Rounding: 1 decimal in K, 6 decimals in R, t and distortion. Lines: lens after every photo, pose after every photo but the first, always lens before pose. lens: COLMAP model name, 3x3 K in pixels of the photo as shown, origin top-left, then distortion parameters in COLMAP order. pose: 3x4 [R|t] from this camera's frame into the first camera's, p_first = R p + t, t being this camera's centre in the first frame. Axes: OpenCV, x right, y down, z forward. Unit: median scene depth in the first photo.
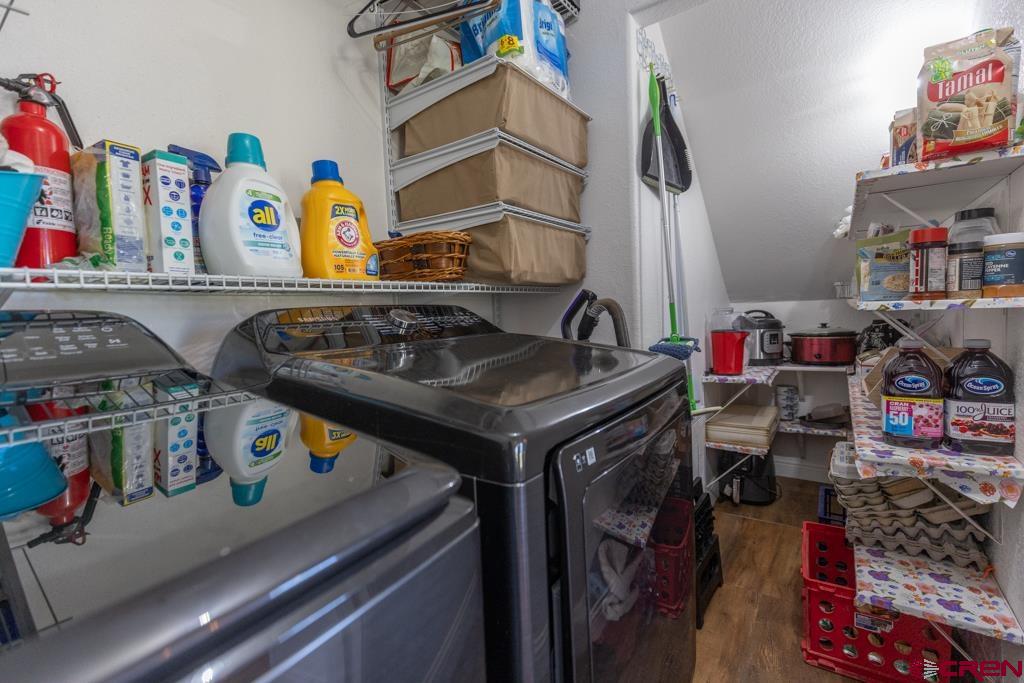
lens RADIAL K [[470.8, 0, 517.9], [0, 470.8, 337.1], [0, 0, 1]] dist [0.022353, 0.000842]
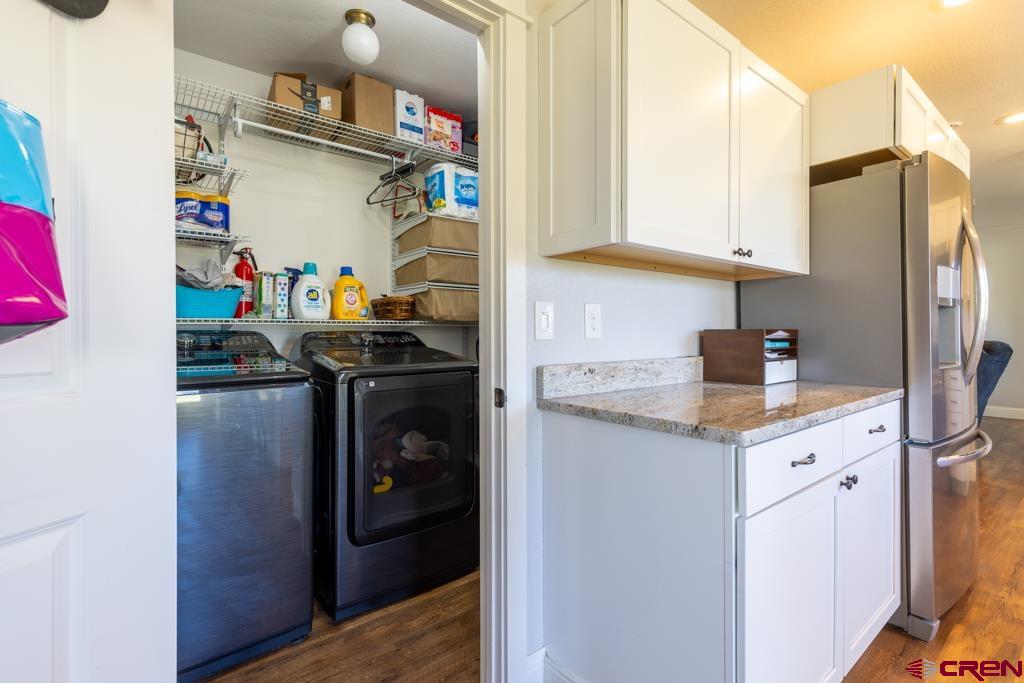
lens RADIAL K [[470.8, 0, 507.2], [0, 470.8, 336.1], [0, 0, 1]] dist [0.022353, 0.000842]
pose [[0.960690, 0.038964, -0.274875, 1.125494], [-0.051637, 0.997903, -0.039017, 0.009587], [0.272779, 0.051677, 0.960688, -1.094249]]
